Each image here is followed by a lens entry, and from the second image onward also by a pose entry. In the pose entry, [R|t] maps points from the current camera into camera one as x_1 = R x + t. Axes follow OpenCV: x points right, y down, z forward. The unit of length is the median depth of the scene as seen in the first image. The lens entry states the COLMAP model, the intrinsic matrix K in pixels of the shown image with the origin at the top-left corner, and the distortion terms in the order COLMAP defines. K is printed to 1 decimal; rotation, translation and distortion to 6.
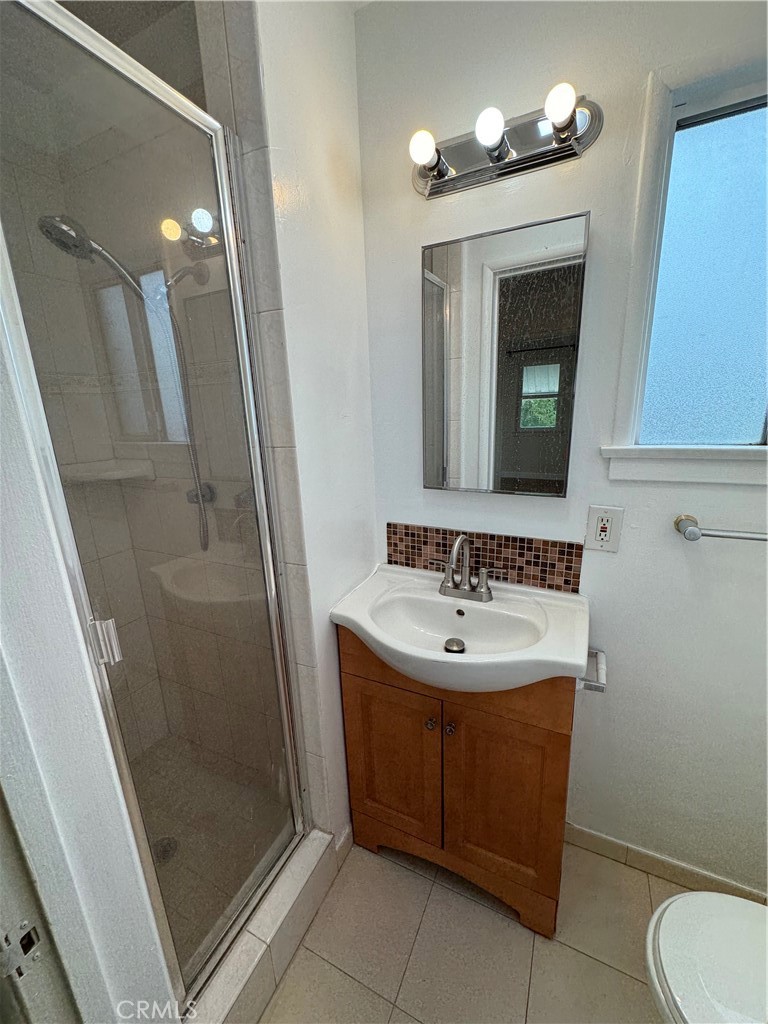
lens RADIAL K [[411.7, 0, 384.0], [0, 411.7, 512.0], [0, 0, 1]] dist [-0.000341, -0.000228]
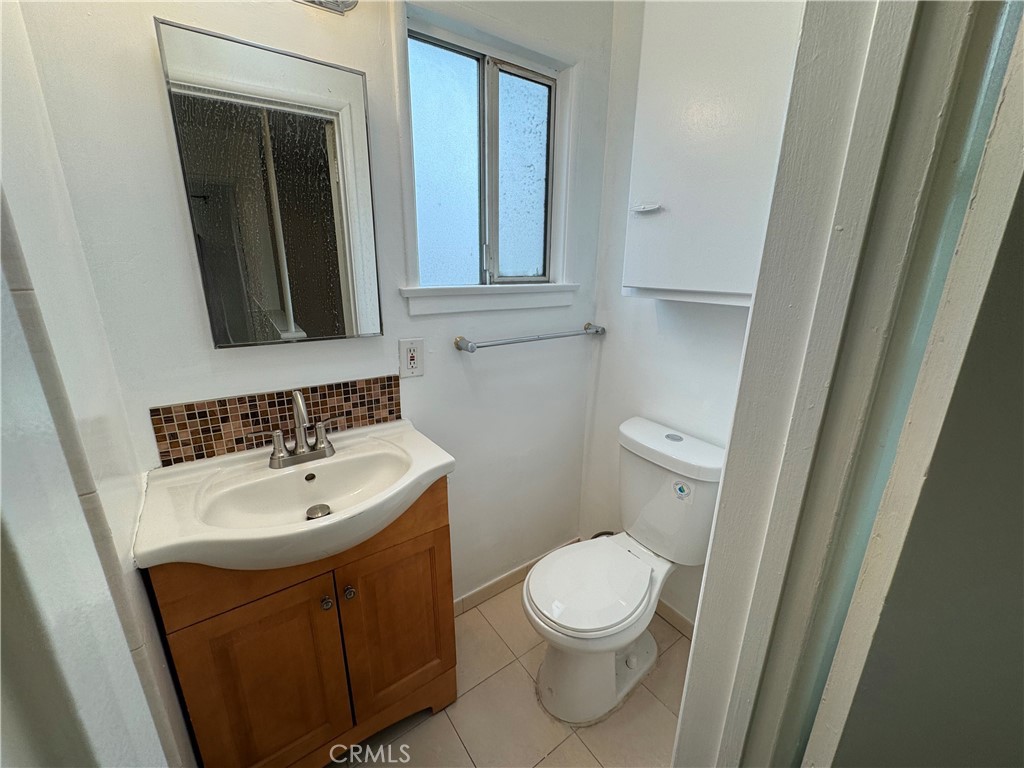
lens RADIAL K [[415.9, 0, 512.0], [0, 415.9, 384.0], [0, 0, 1]] dist [-0.001180, -0.000106]
pose [[0.468796, -0.203738, 0.859489, -0.344438], [0.194049, 0.973020, 0.124809, 0.018474], [-0.861728, 0.108273, 0.495683, 0.146170]]
